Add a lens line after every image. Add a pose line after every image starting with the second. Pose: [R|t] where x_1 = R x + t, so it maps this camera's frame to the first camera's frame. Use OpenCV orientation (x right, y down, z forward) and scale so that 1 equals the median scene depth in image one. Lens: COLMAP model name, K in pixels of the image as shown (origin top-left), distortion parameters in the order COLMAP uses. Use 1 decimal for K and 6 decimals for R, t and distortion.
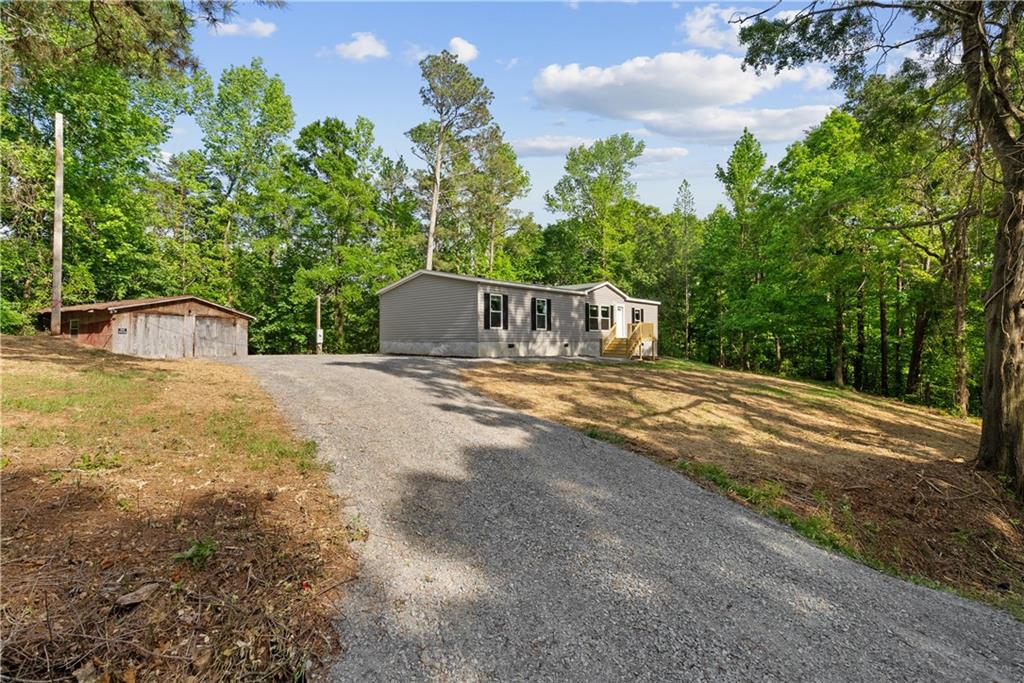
lens RADIAL K [[447.9, 0, 512.0], [0, 447.9, 341.5], [0, 0, 1]] dist [-0.019121, -0.000027]
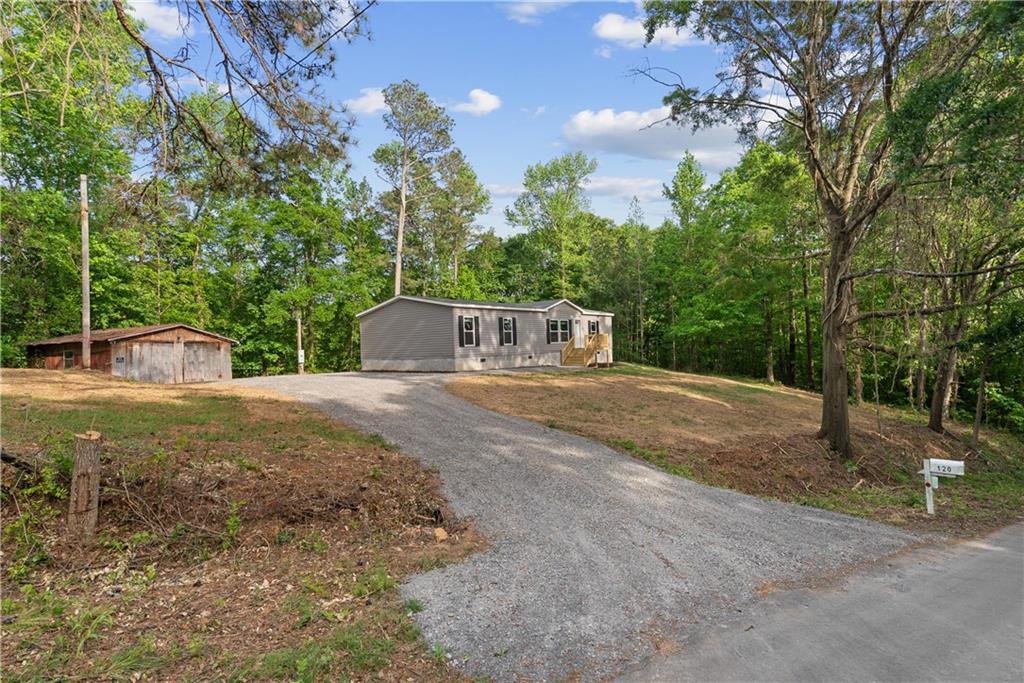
lens RADIAL K [[476.3, 0, 508.0], [0, 476.3, 344.8], [0, 0, 1]] dist [-0.000050, -0.000130]
pose [[0.996613, -0.034501, 0.074646, -0.016209], [0.034948, 0.999378, -0.004687, -0.012675], [-0.074438, 0.007279, 0.997199, -0.129230]]
